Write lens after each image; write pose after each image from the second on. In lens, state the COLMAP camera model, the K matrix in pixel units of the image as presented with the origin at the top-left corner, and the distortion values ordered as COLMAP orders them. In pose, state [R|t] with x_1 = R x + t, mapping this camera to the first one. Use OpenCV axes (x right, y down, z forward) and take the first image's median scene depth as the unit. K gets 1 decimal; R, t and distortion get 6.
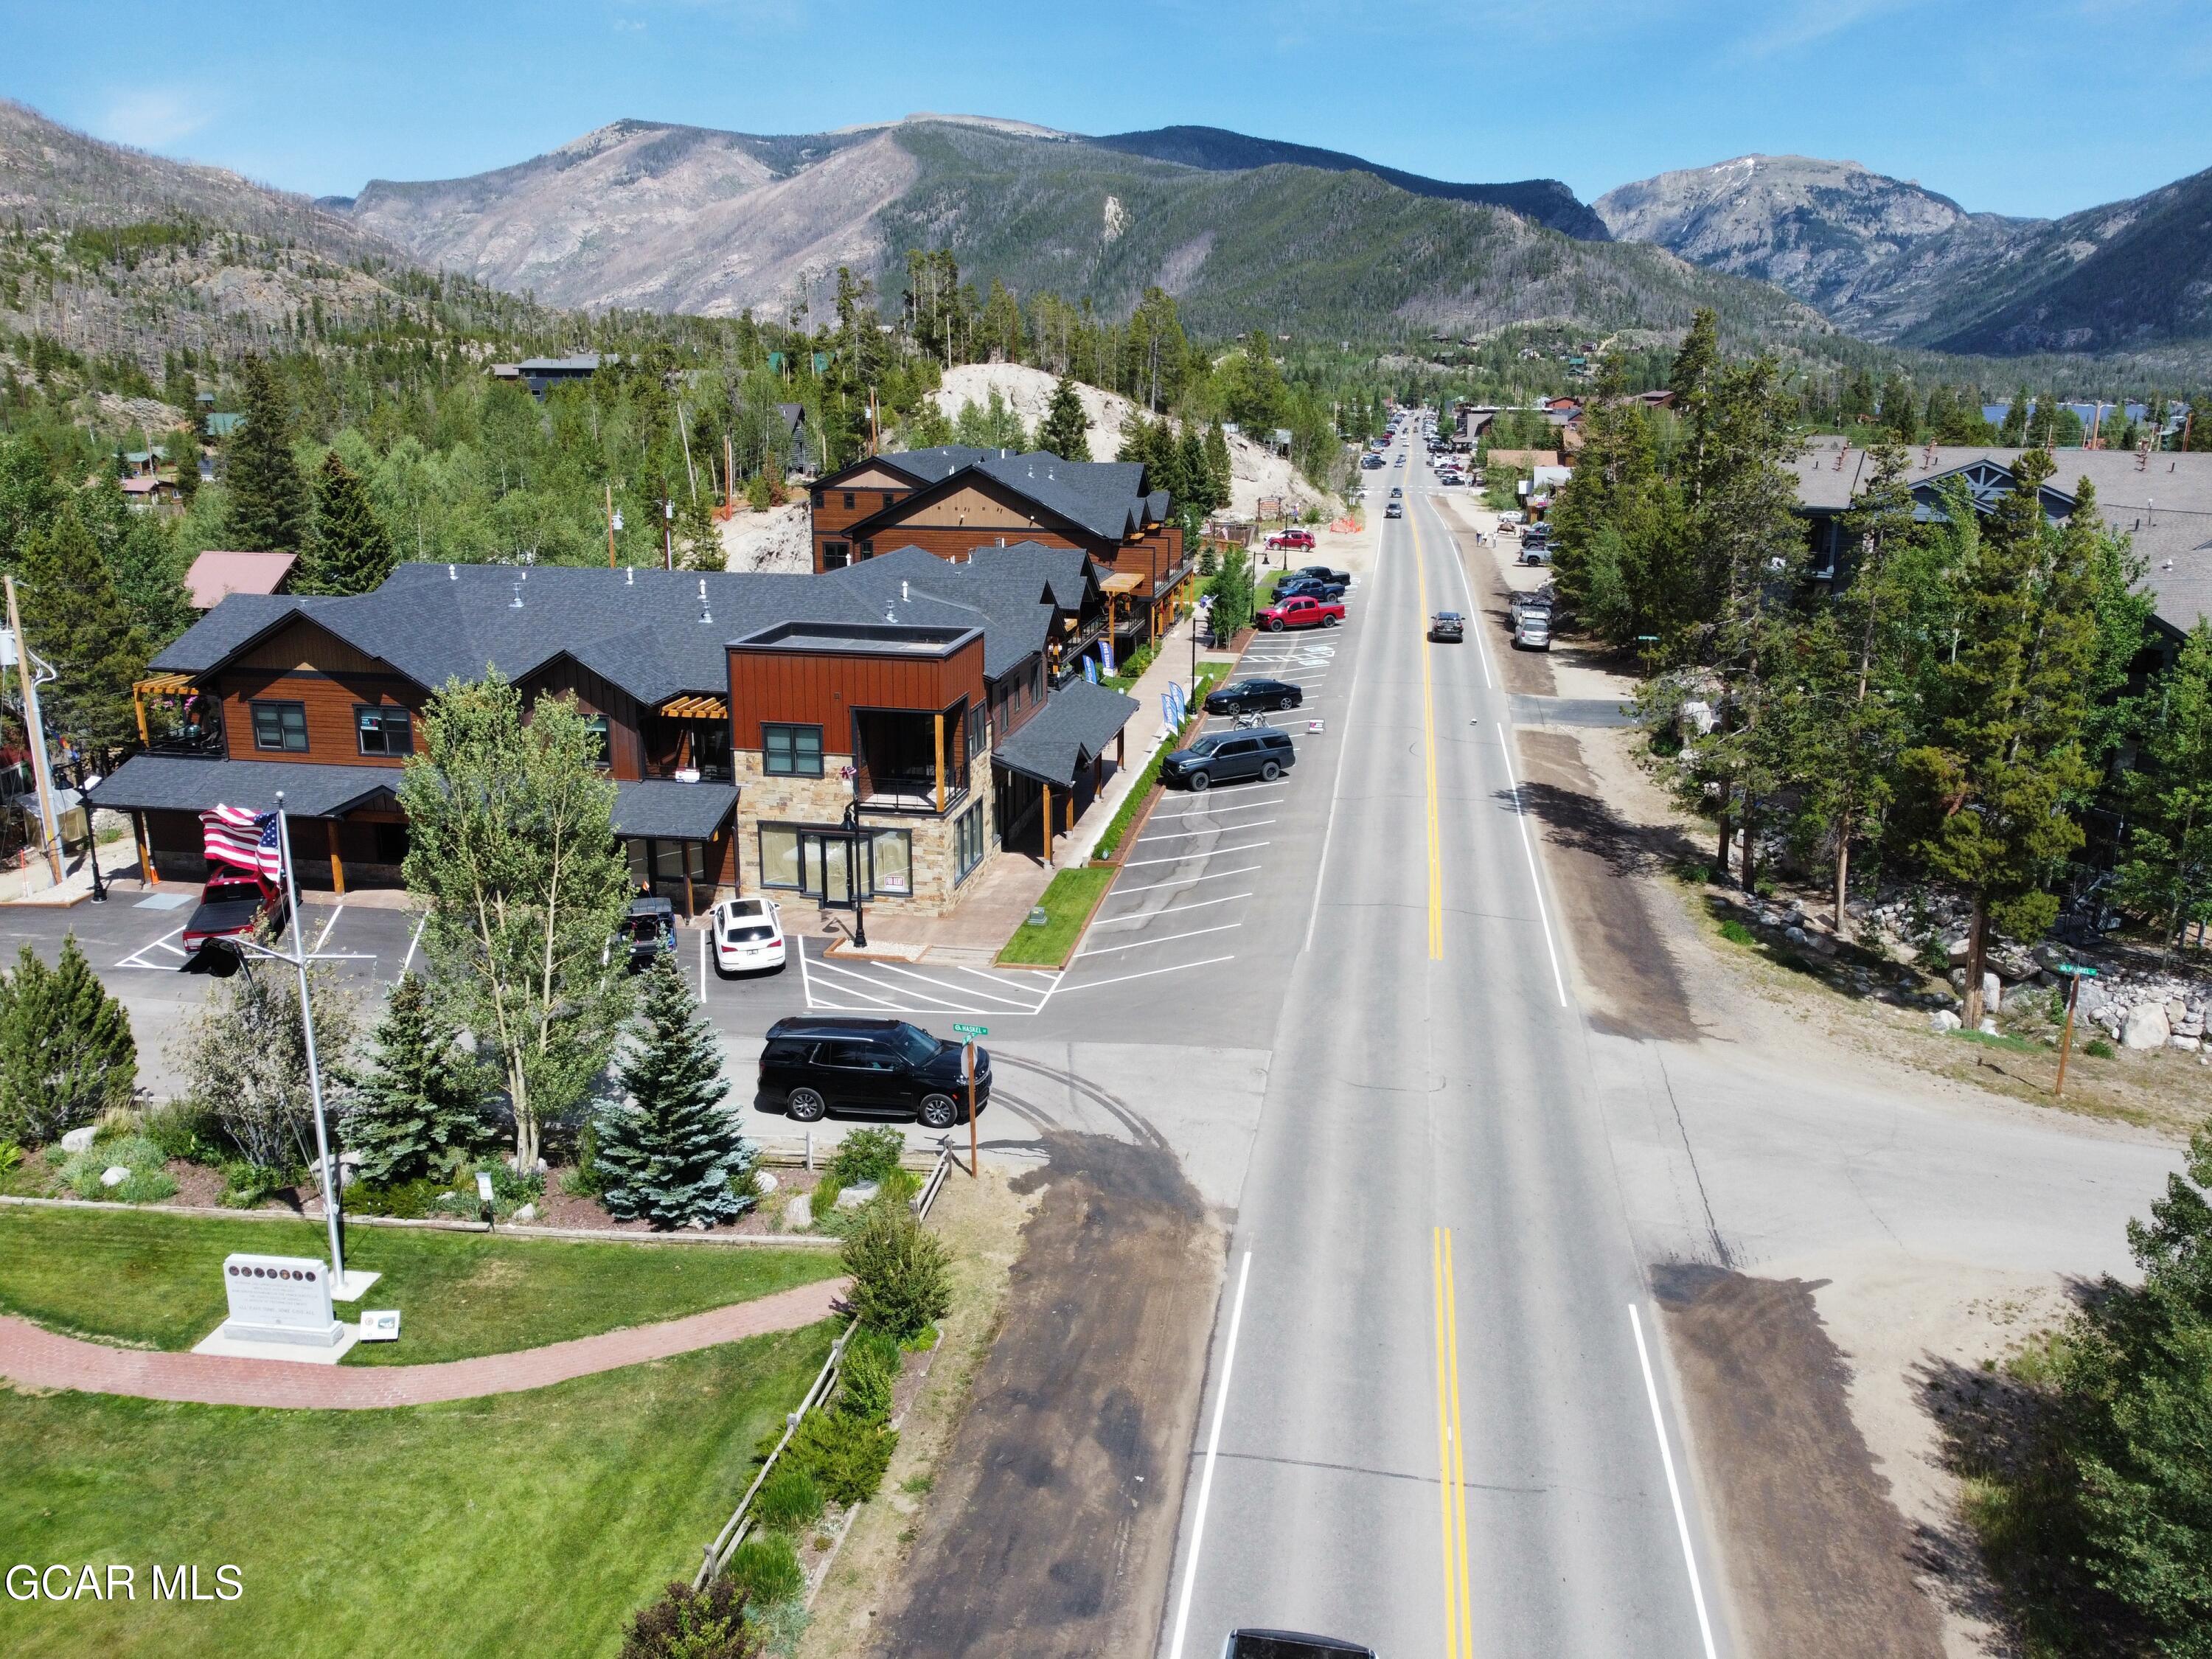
lens RADIAL K [[1678.0, 0, 1106.0], [0, 1678.0, 823.9], [0, 0, 1]] dist [-0.001568, -0.000369]
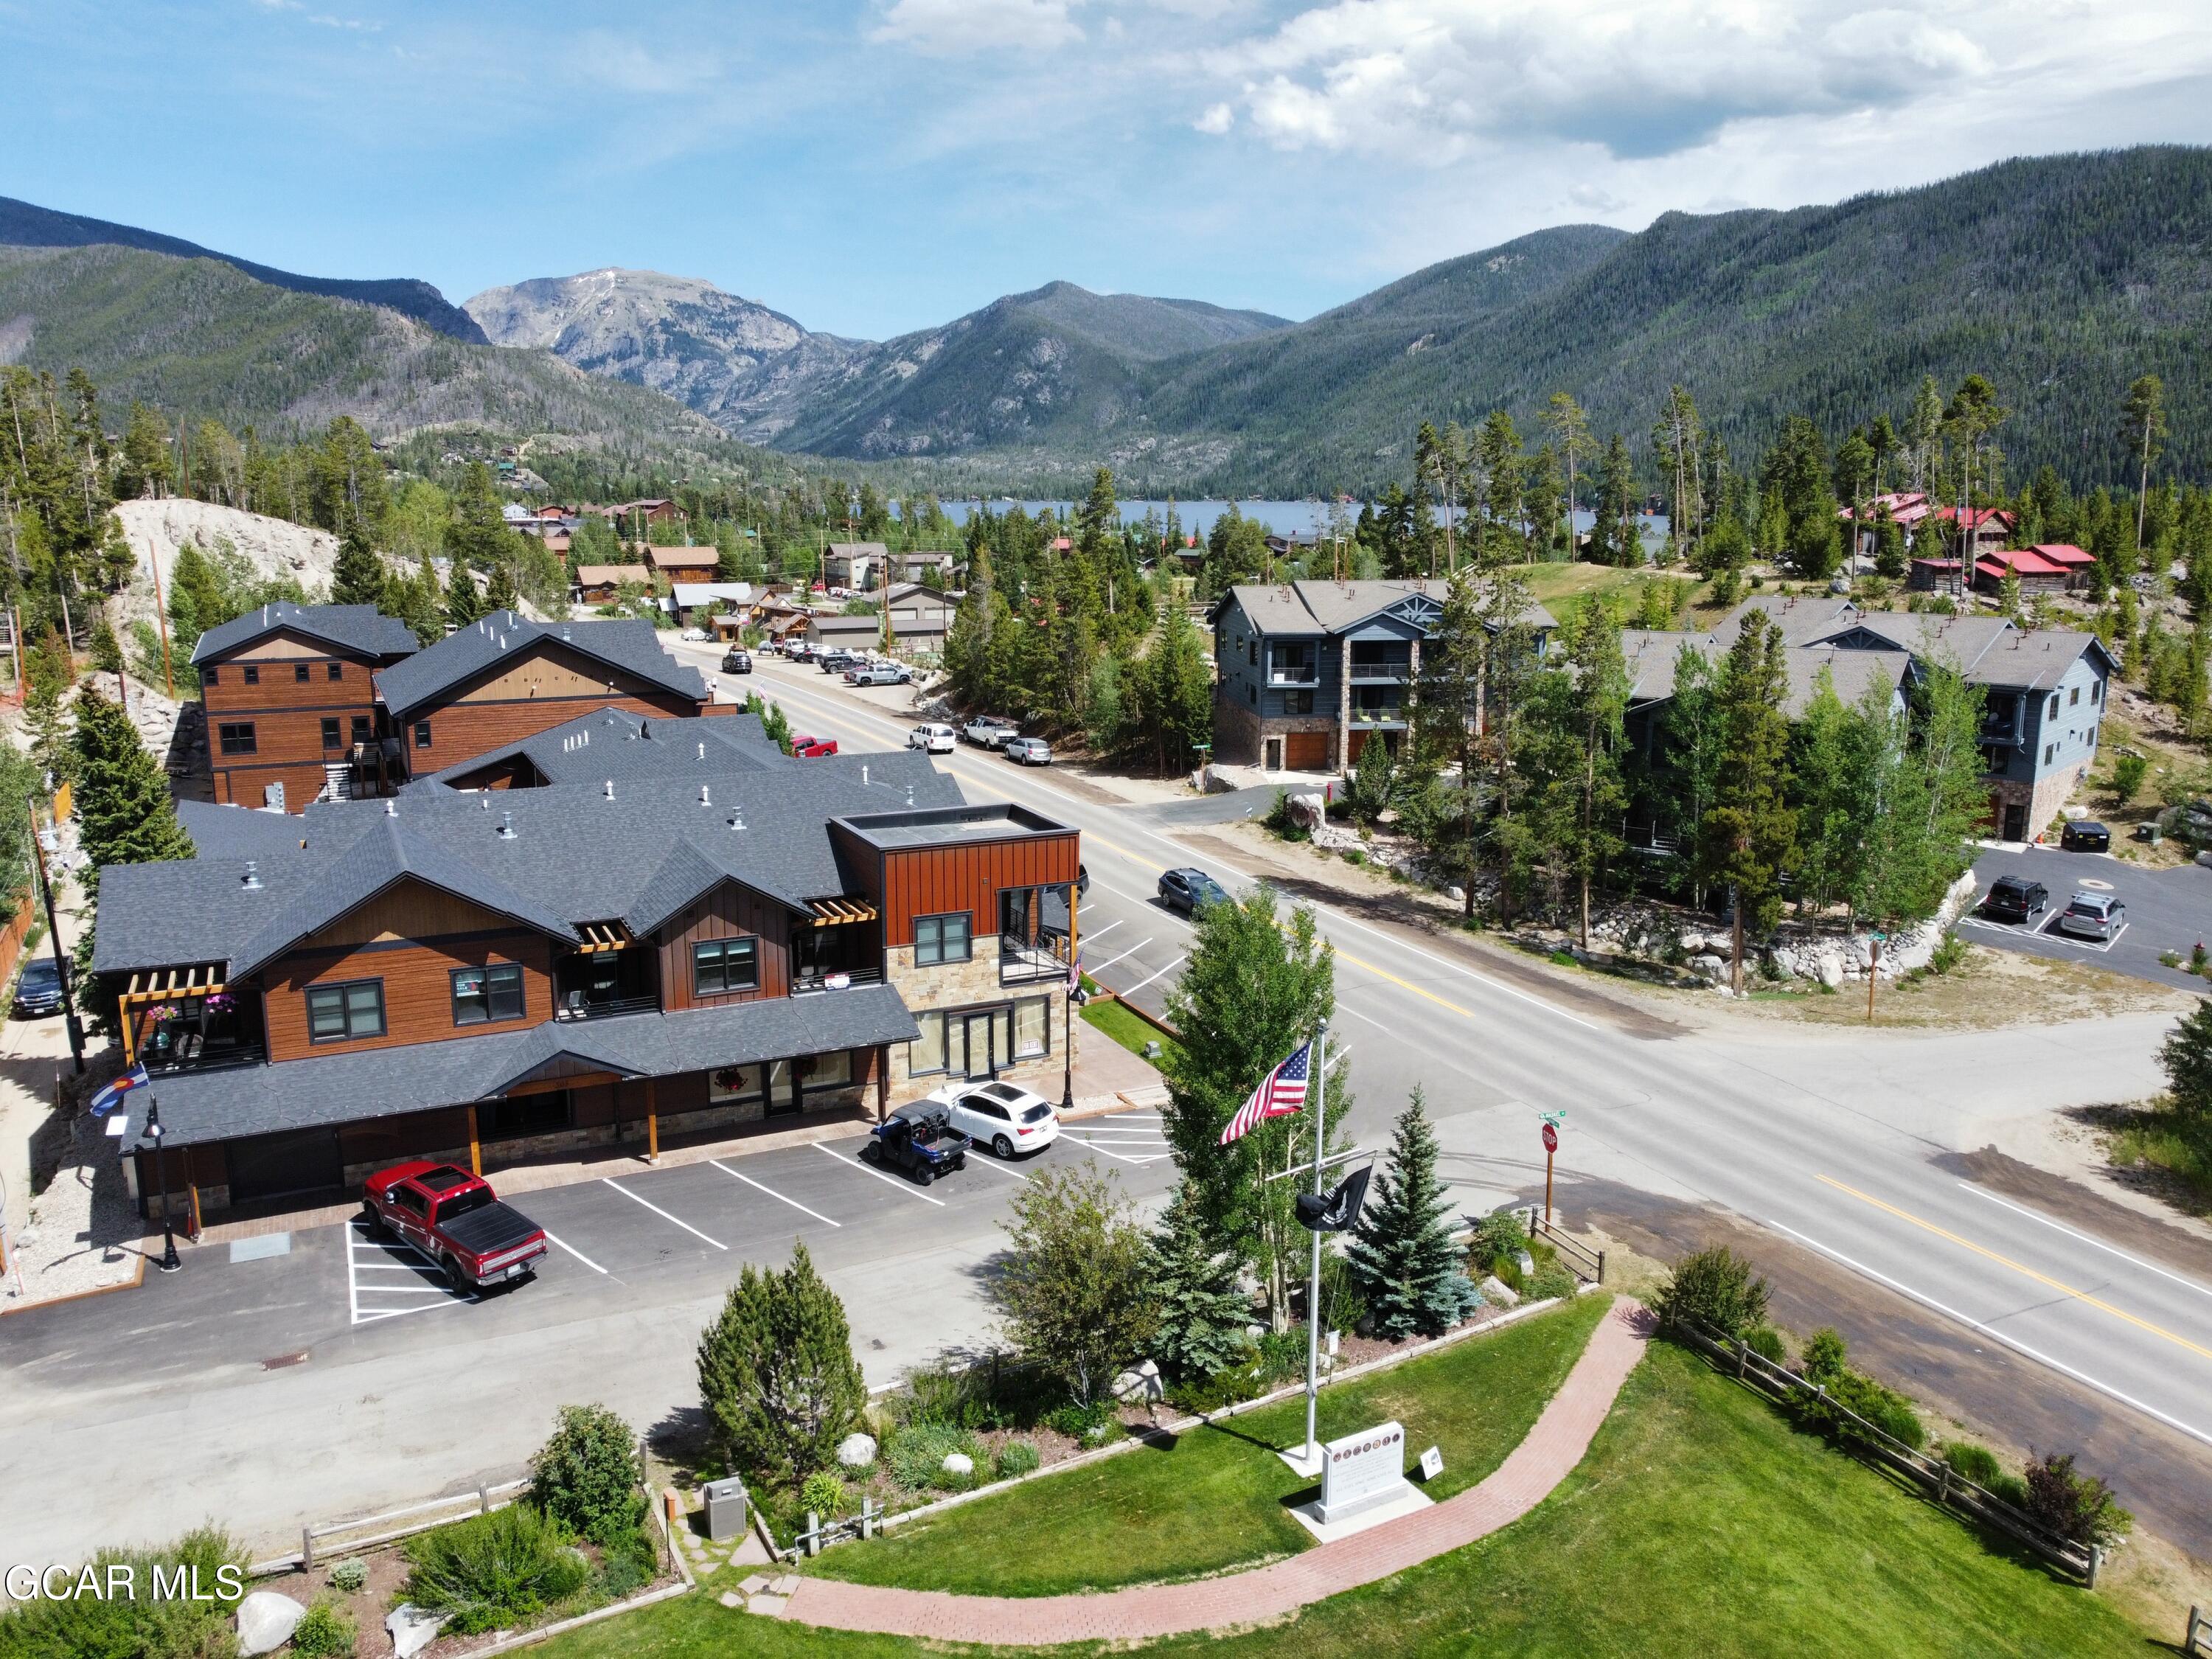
lens RADIAL K [[1678.0, 0, 1106.0], [0, 1678.0, 823.9], [0, 0, 1]] dist [-0.001568, -0.000369]
pose [[0.811500, -0.122015, 0.571472, -0.665465], [0.154137, 0.988018, -0.007925, -0.087237], [-0.563657, 0.094516, 0.820583, 0.076077]]
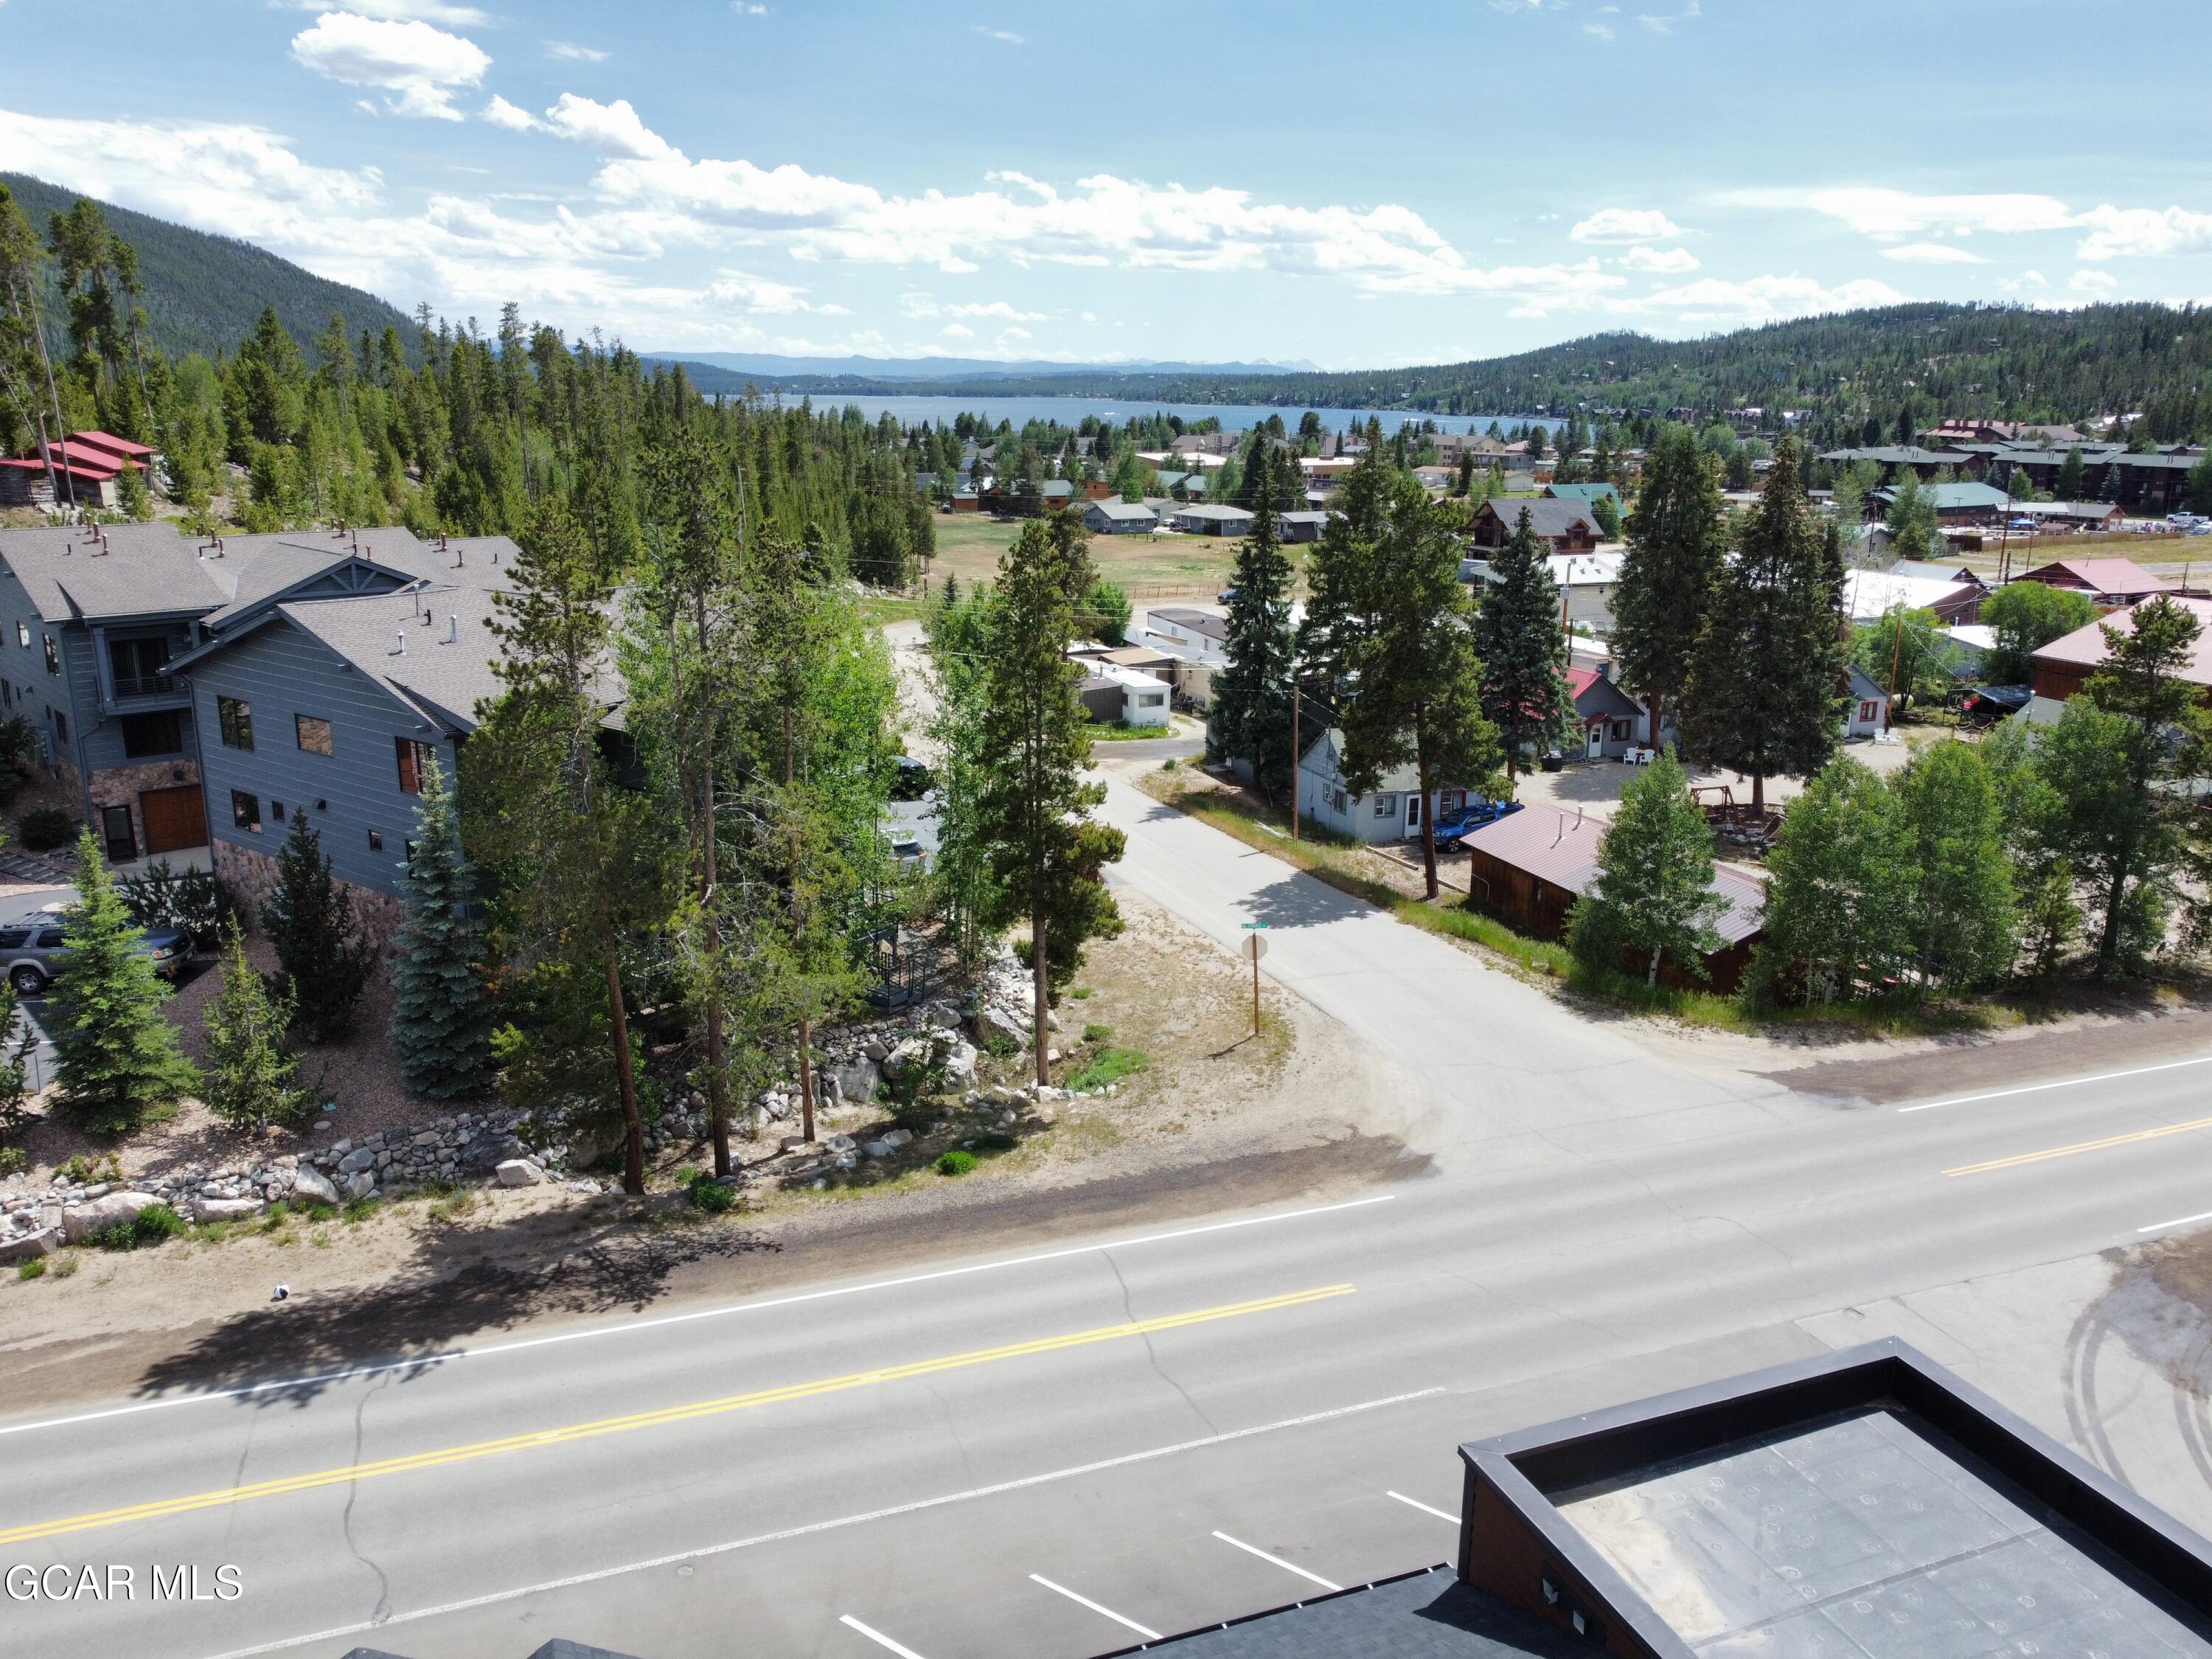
lens RADIAL K [[1678.0, 0, 1106.0], [0, 1678.0, 823.9], [0, 0, 1]] dist [-0.001568, -0.000369]
pose [[-0.521220, -0.226330, 0.822863, -0.256177], [0.200947, 0.904536, 0.376078, -0.341792], [-0.829427, 0.361372, -0.425982, 1.168981]]
